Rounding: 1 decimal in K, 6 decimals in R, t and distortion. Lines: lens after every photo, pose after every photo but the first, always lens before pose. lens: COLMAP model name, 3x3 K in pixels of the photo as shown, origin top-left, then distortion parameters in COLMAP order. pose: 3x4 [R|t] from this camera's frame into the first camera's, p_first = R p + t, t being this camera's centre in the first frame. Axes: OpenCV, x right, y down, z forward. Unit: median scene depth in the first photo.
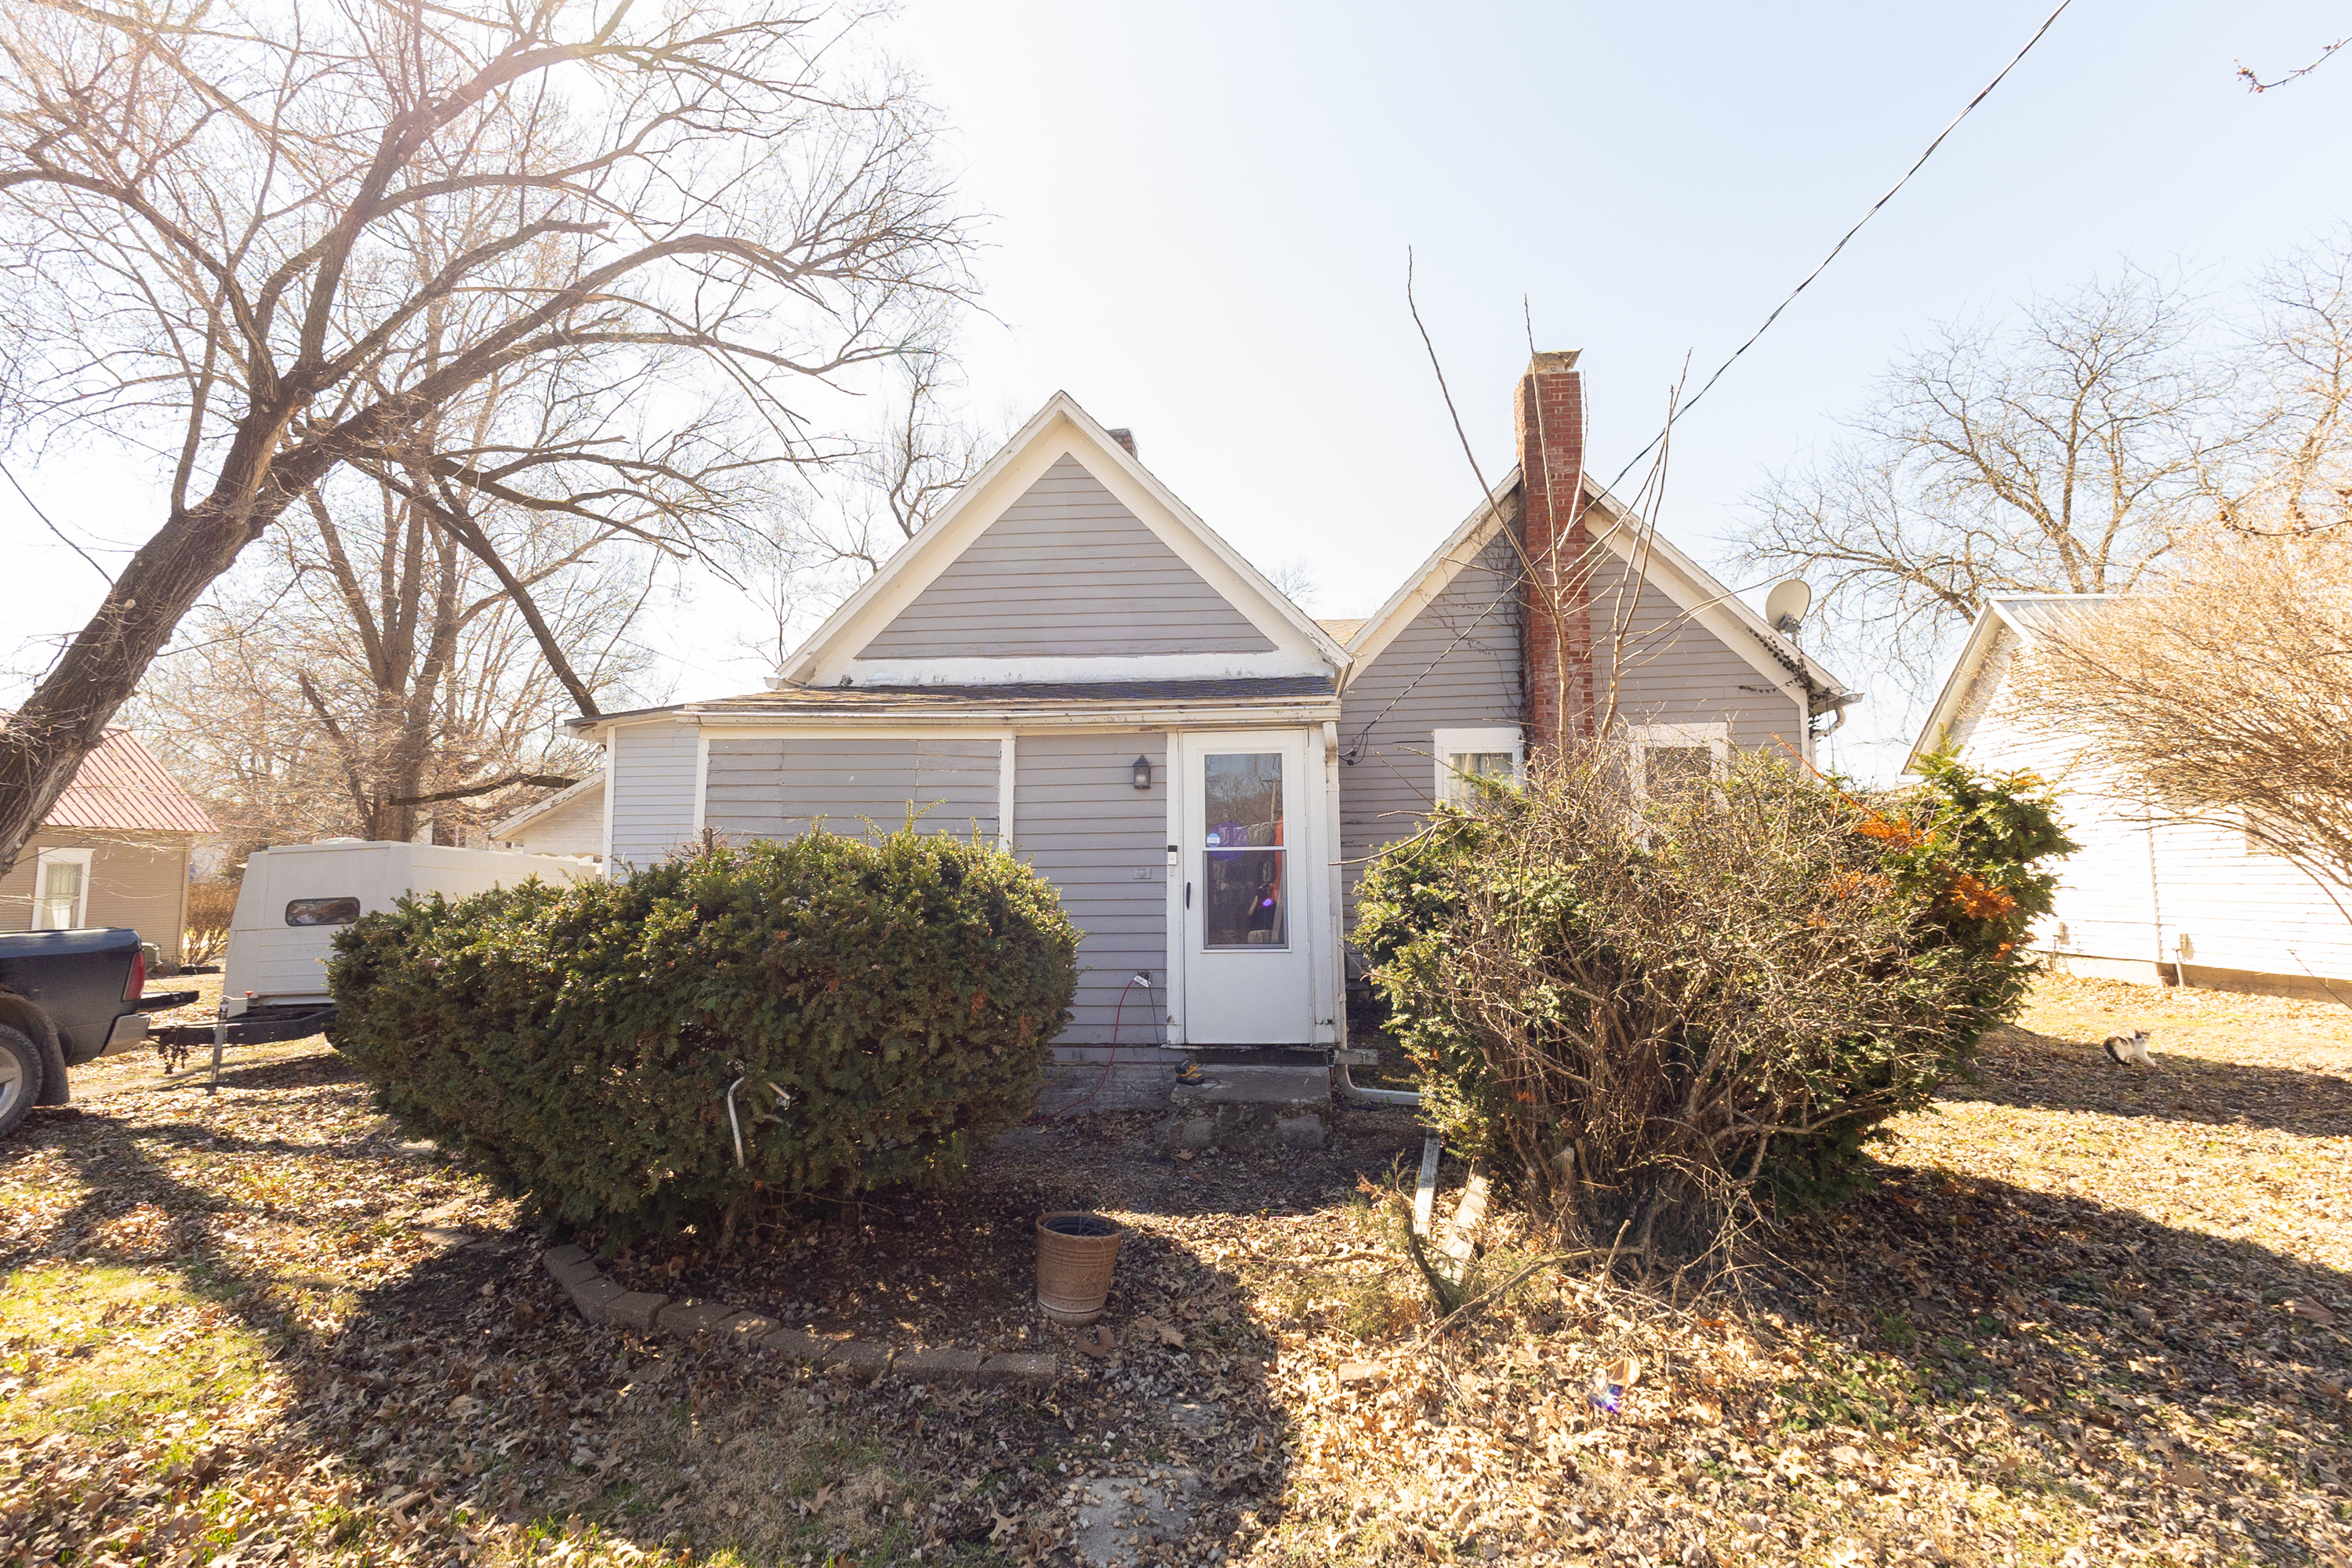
lens RADIAL K [[1065.2, 0, 1188.1], [0, 1065.2, 788.3], [0, 0, 1]] dist [0.020304, 0.000315]
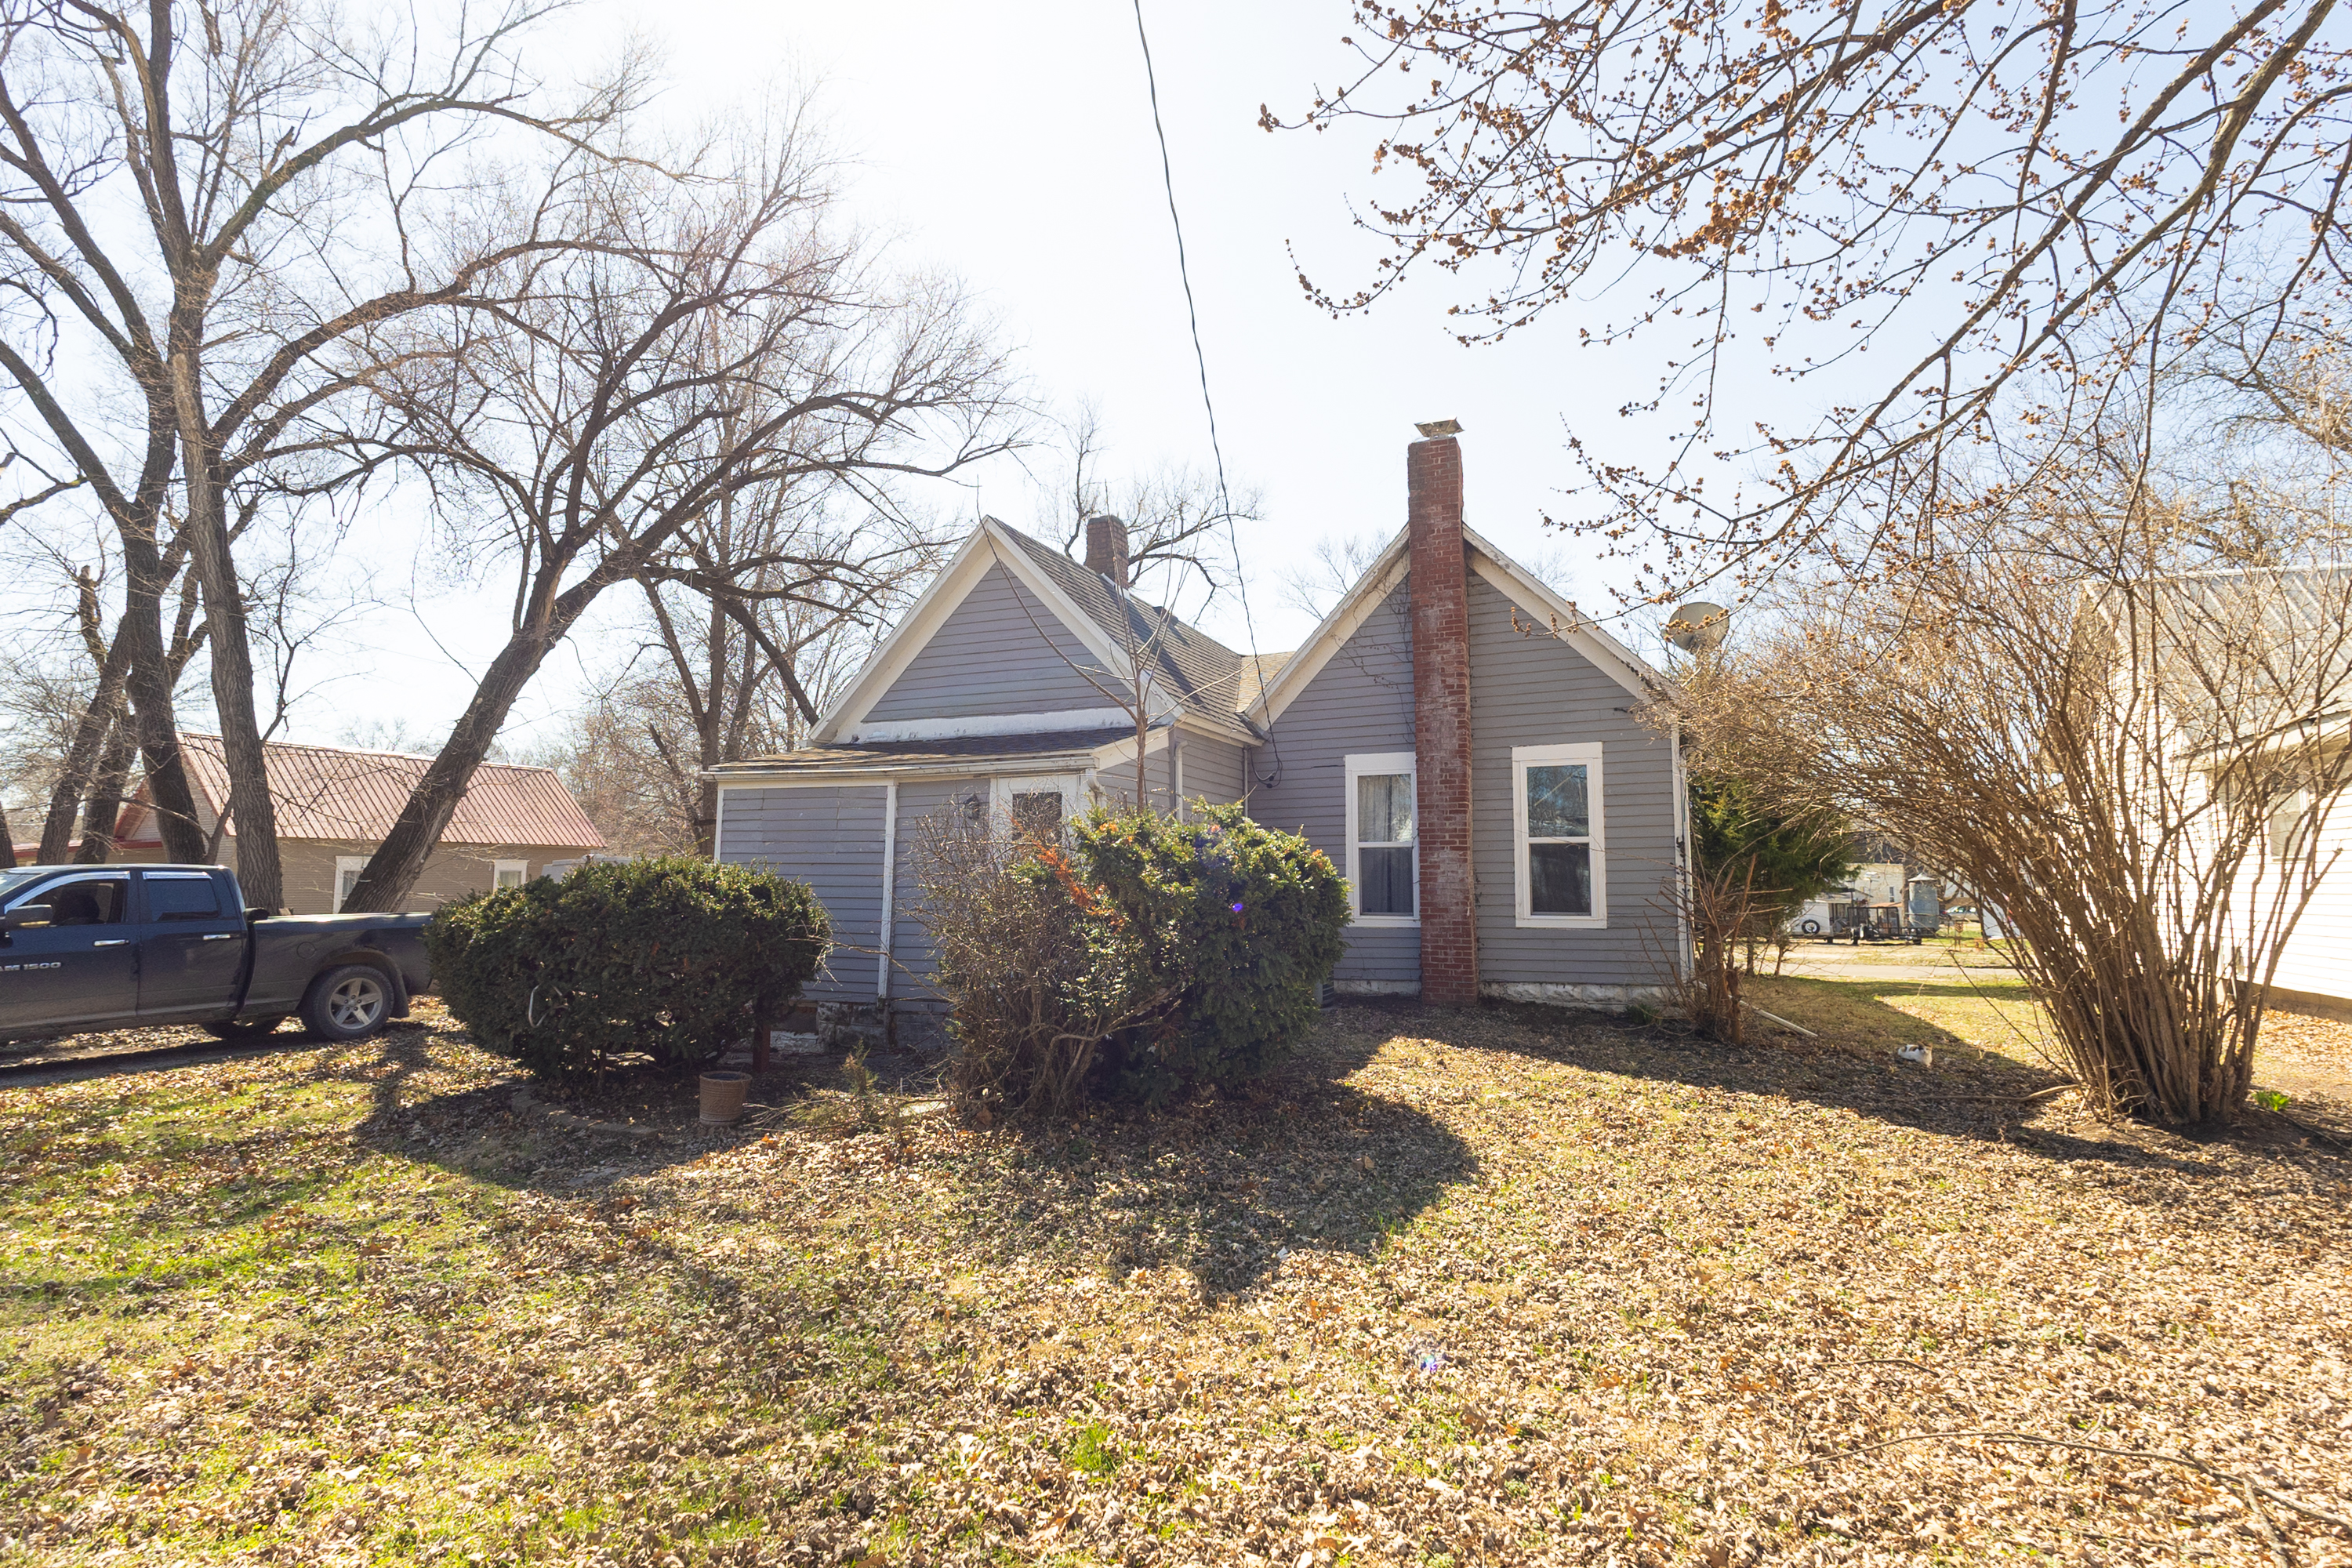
lens RADIAL K [[1065.2, 0, 1159.6], [0, 1065.2, 783.8], [0, 0, 1]] dist [0.020304, 0.000315]
pose [[0.956658, -0.023929, -0.290228, 0.370428], [0.020896, 0.999690, -0.013548, -0.013701], [0.290462, 0.006896, 0.956862, -0.158027]]
